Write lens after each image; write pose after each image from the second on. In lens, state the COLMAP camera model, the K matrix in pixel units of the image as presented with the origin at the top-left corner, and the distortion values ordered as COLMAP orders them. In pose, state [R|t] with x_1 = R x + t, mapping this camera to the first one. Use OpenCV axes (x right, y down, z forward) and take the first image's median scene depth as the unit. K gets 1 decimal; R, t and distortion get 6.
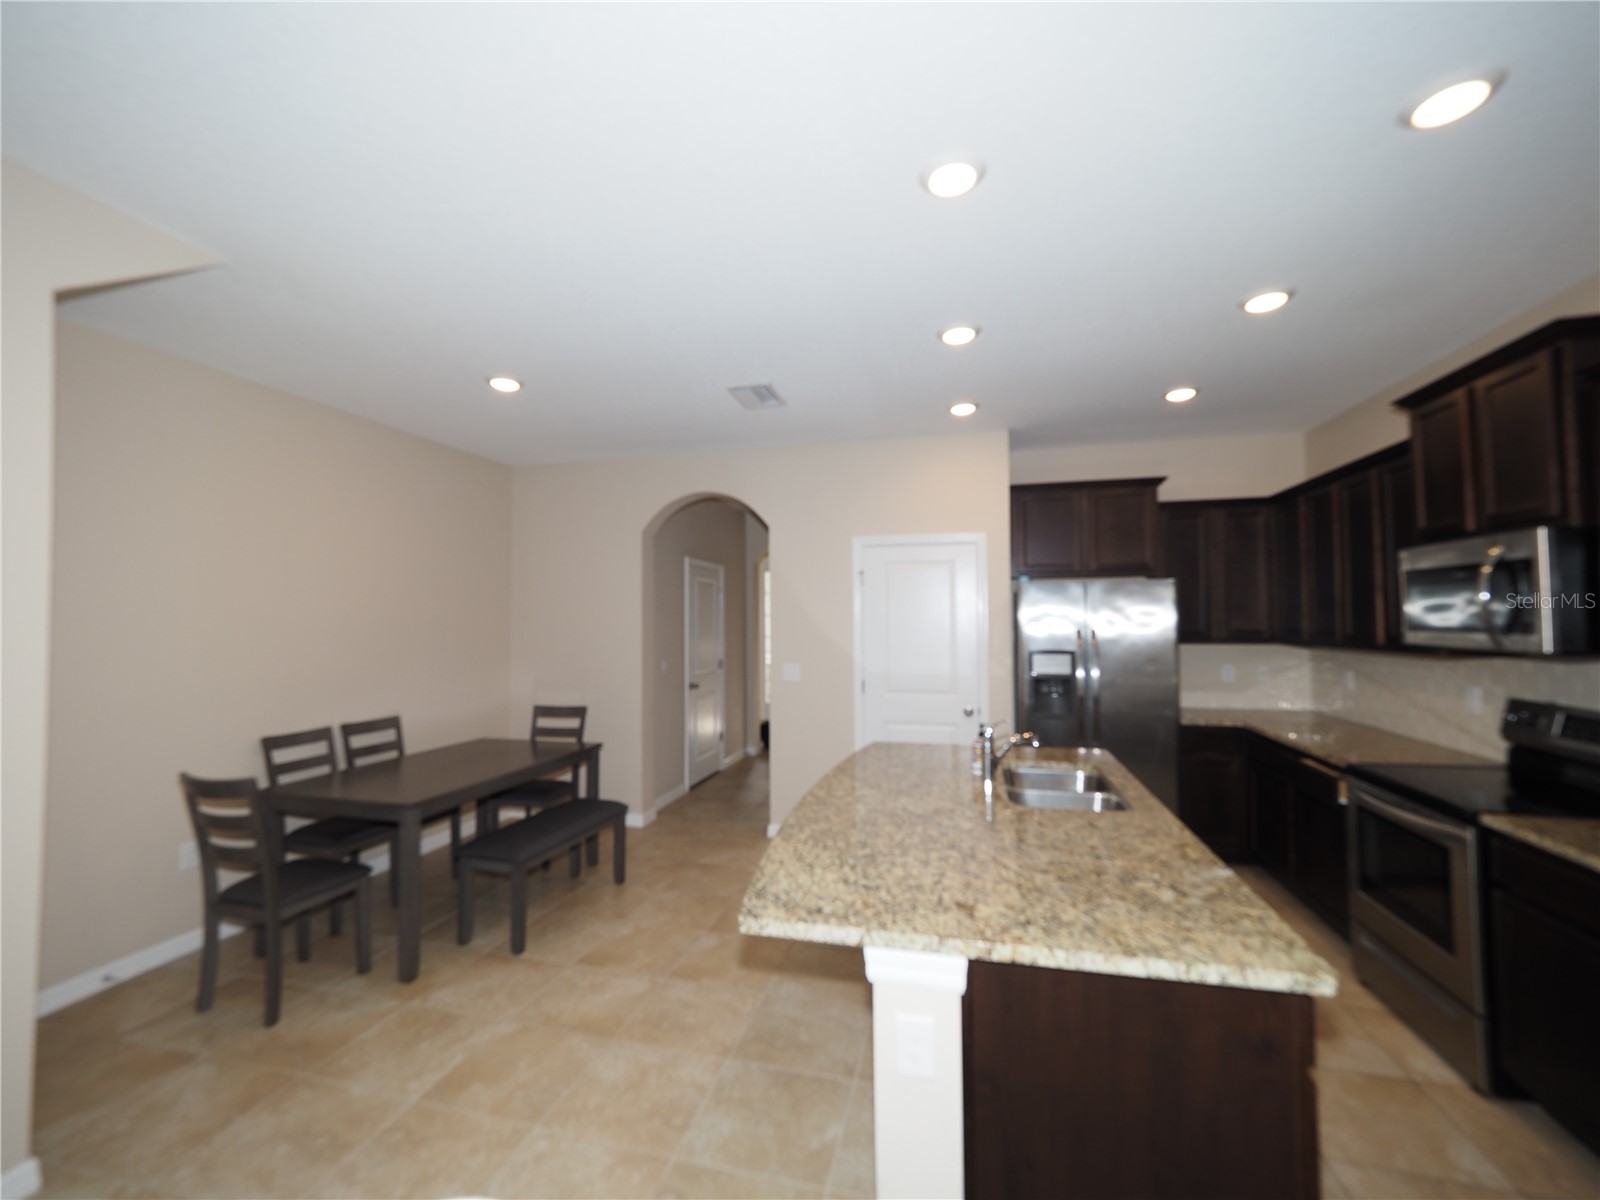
lens RADIAL K [[671.2, 0, 797.2], [0, 671.2, 604.8], [0, 0, 1]] dist [-0.009647, 0.000364]
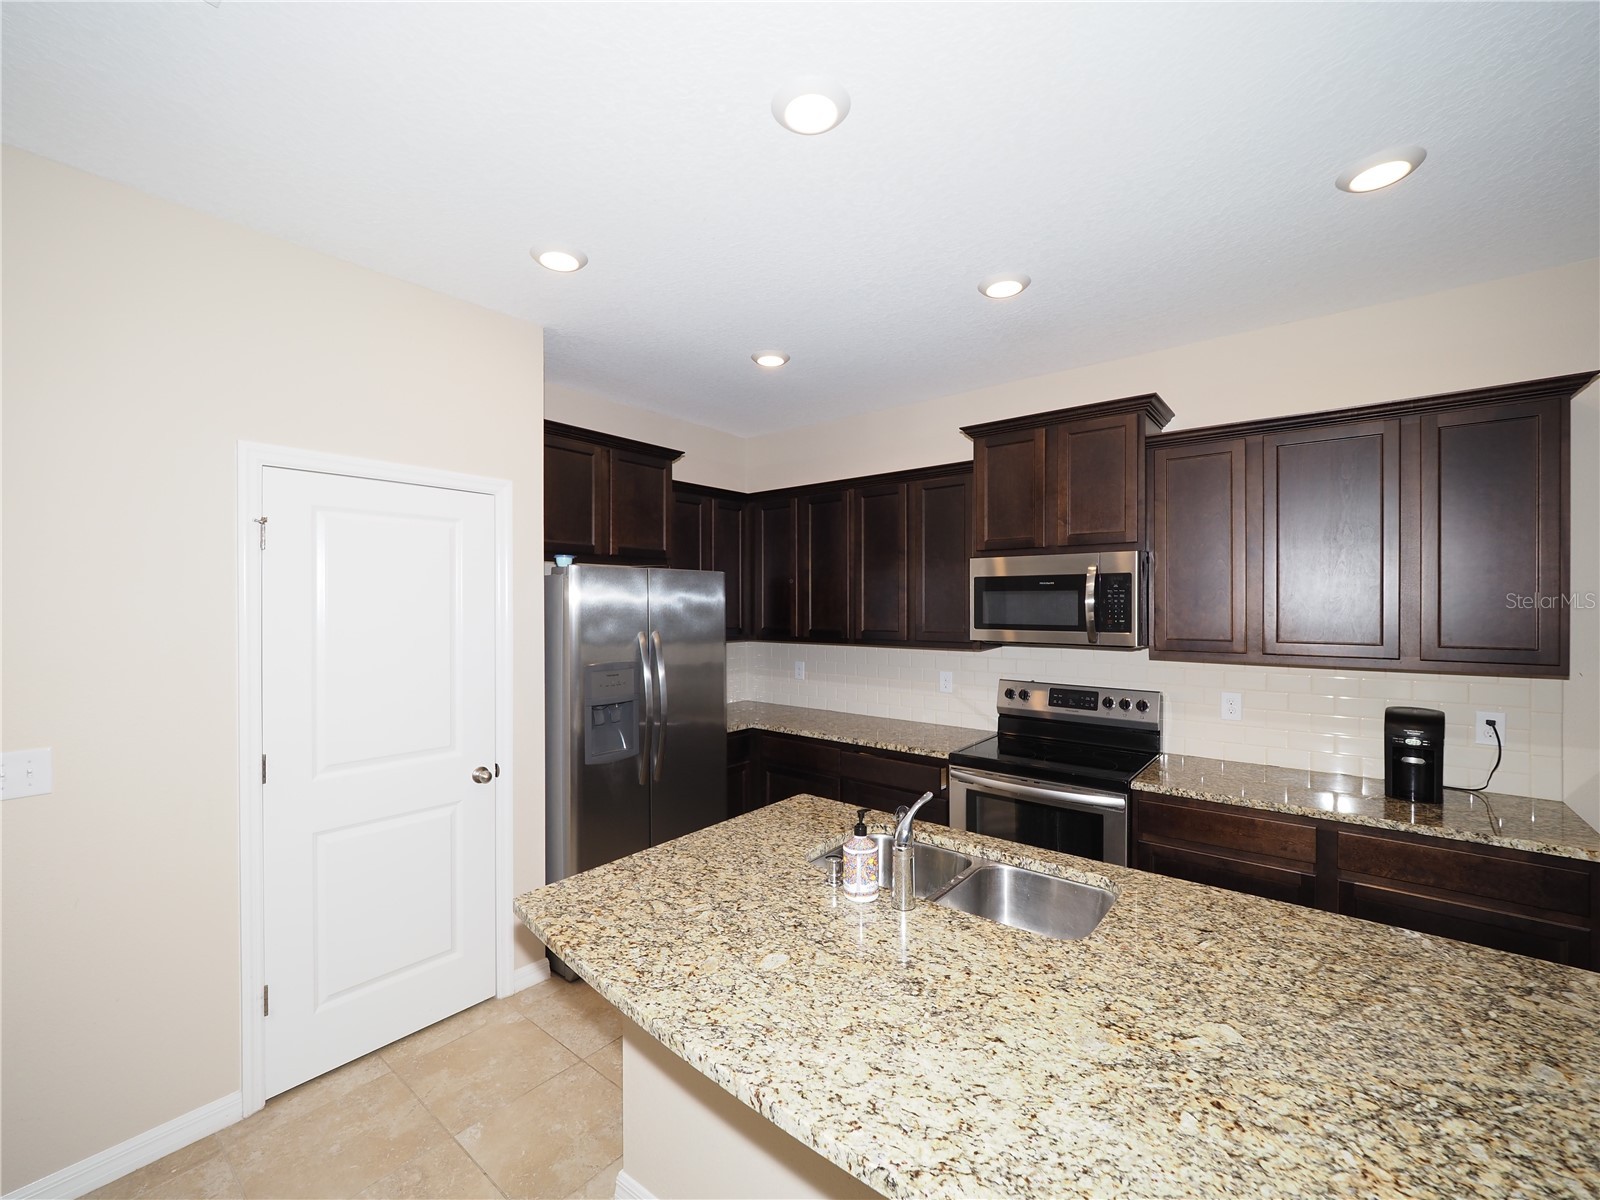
lens RADIAL K [[671.2, 0, 790.2], [0, 671.2, 605.3], [0, 0, 1]] dist [-0.009647, 0.000364]
pose [[0.426431, 0.003309, 0.904514, -0.187680], [-0.021089, 0.999758, 0.006285, -0.001439], [-0.904274, -0.021756, 0.426398, 0.561228]]
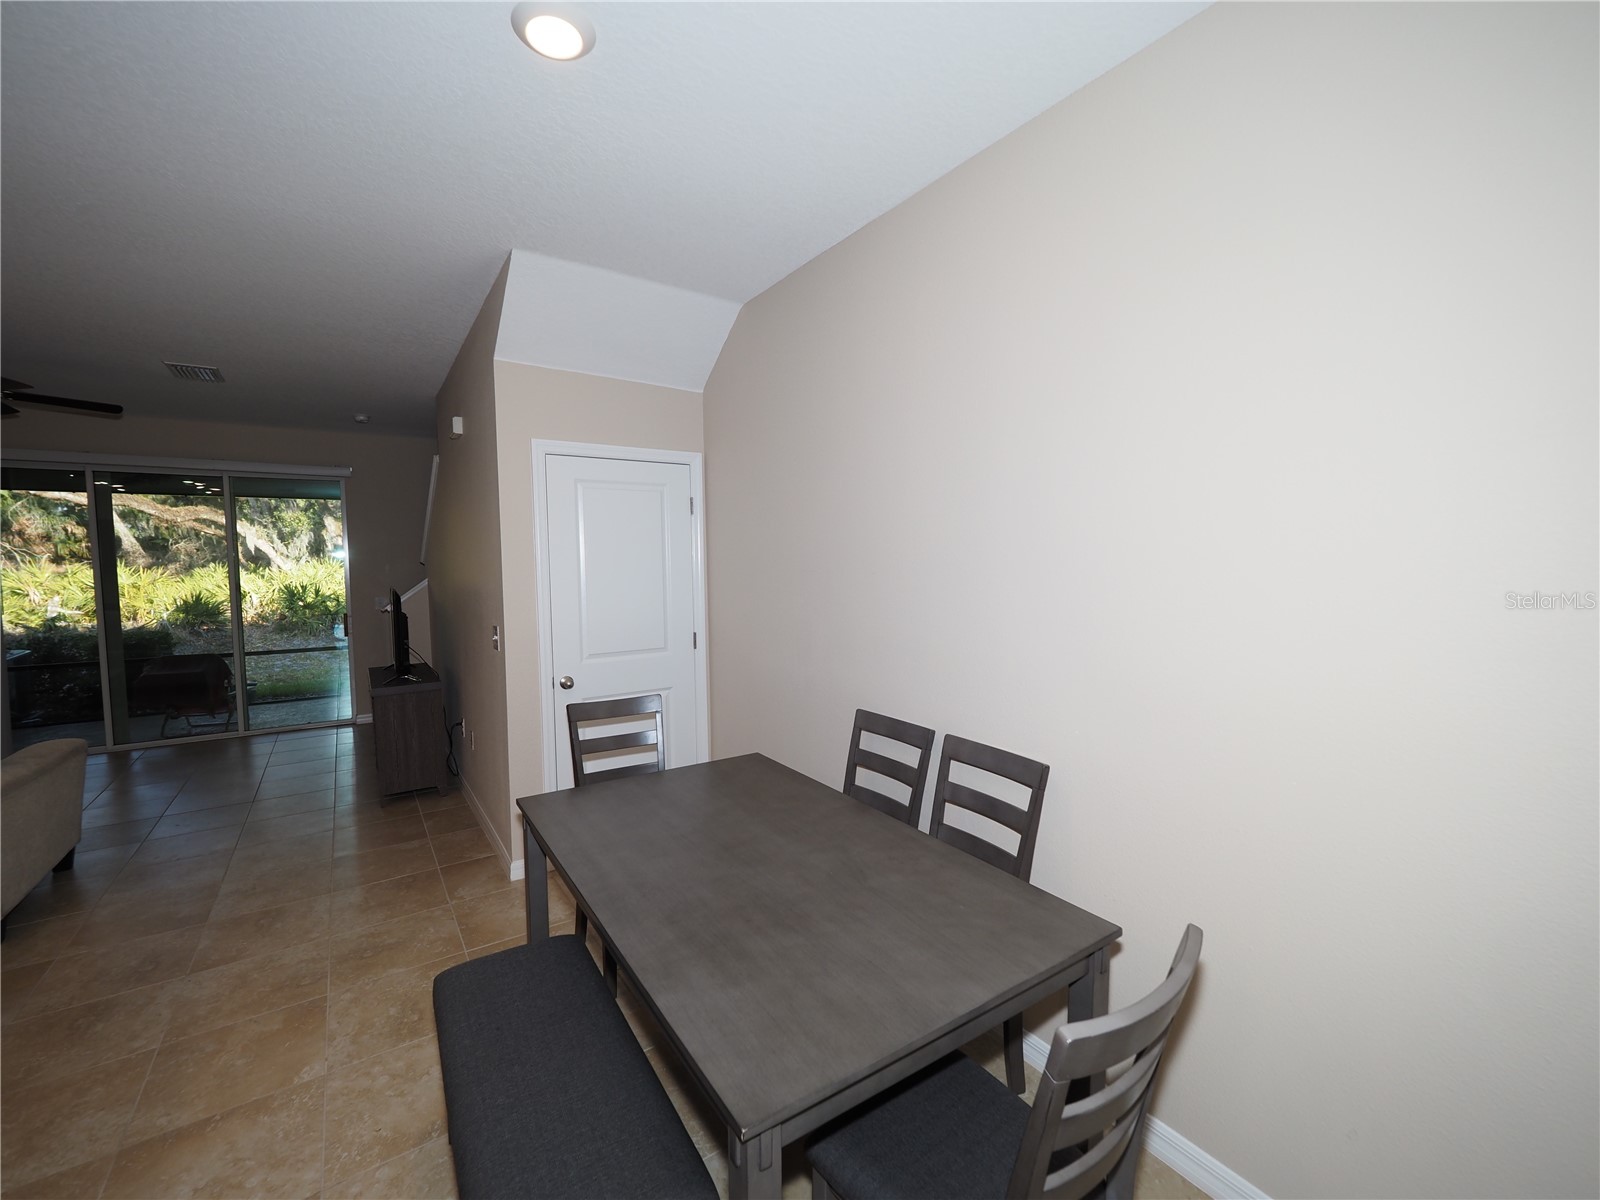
lens RADIAL K [[671.2, 0, 789.6], [0, 671.2, 603.9], [0, 0, 1]] dist [-0.009647, 0.000364]
pose [[-0.669891, 0.065222, -0.739589, -0.165800], [0.032585, 0.997757, 0.058475, 0.028407], [0.741744, 0.015072, -0.670514, 1.236643]]
